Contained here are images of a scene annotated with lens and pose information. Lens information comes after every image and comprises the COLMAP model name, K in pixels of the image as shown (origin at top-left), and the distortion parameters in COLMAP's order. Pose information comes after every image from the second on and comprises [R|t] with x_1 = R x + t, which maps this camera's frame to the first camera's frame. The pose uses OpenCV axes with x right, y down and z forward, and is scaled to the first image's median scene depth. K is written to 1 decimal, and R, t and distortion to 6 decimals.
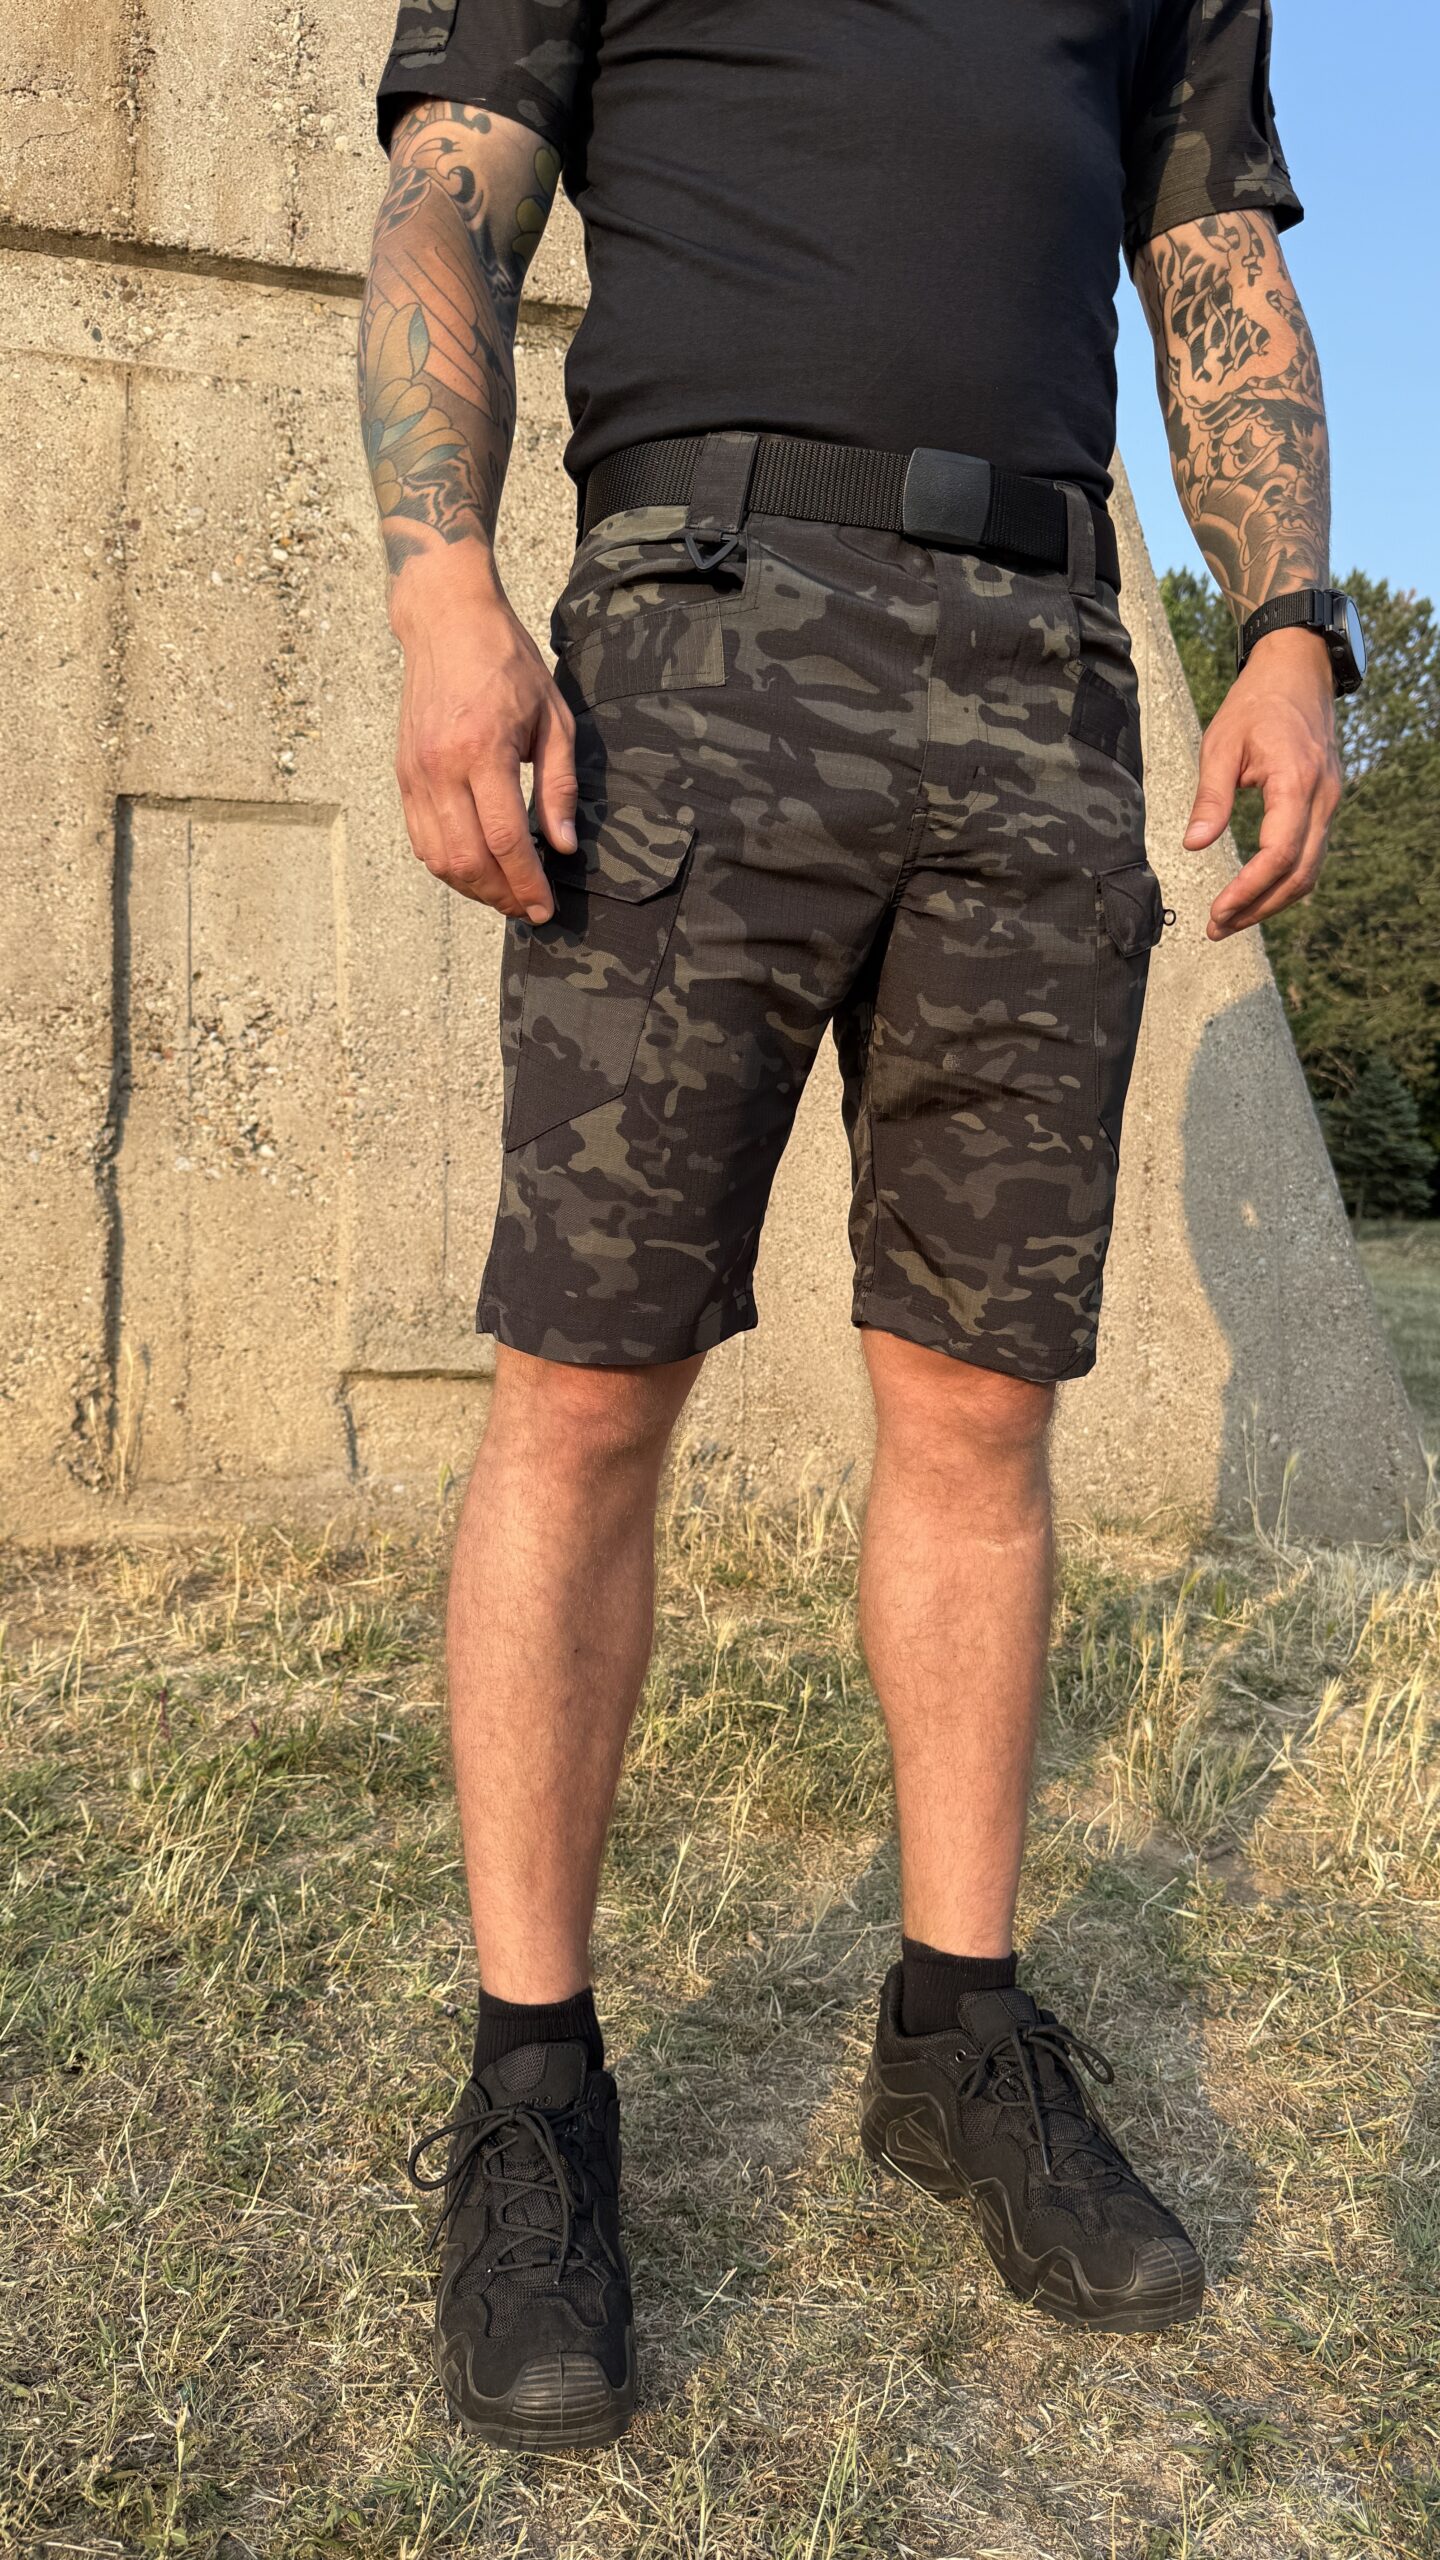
lens RADIAL K [[1453.0, 0, 720.0], [0, 1453.0, 1280.0], [0, 0, 1]] dist [0.013908, -0.017992]
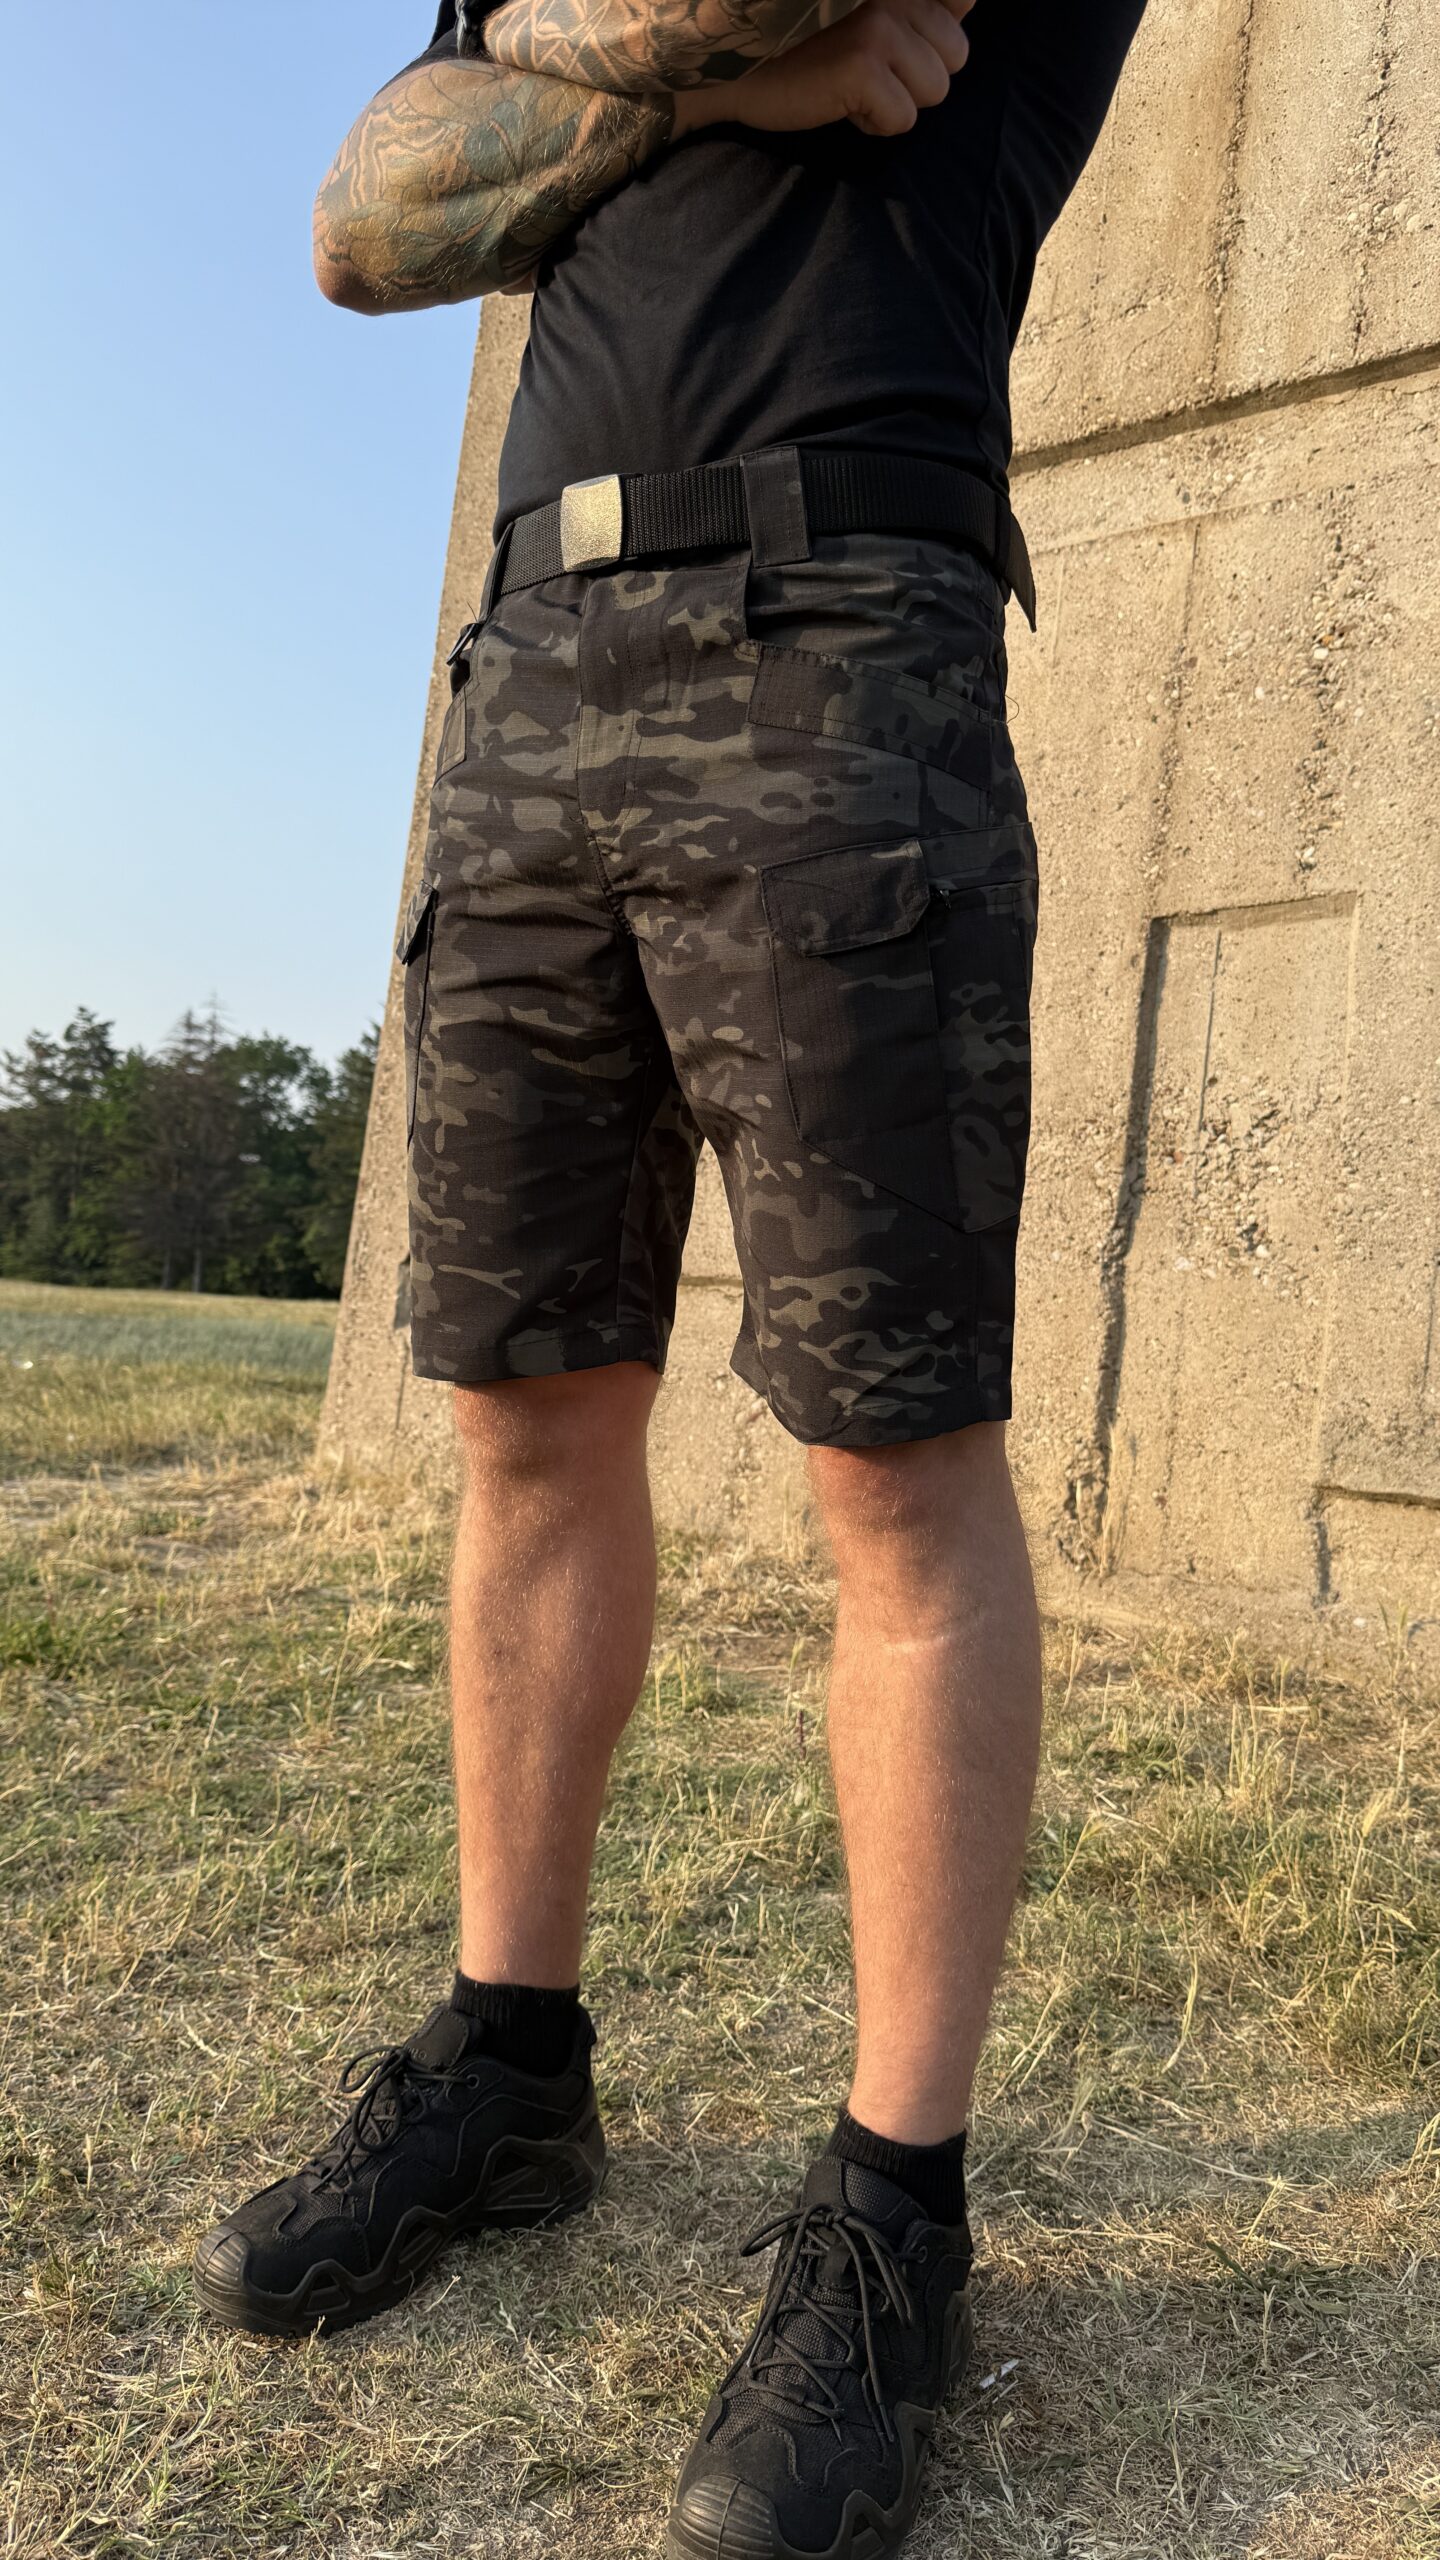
lens RADIAL K [[1453.0, 0, 720.0], [0, 1453.0, 1280.0], [0, 0, 1]] dist [0.013908, -0.017992]
pose [[0.717162, 0.026391, -0.696407, 0.110396], [-0.078907, 0.995932, -0.043516, 0.001916], [0.692425, 0.086159, 0.716327, 0.045729]]
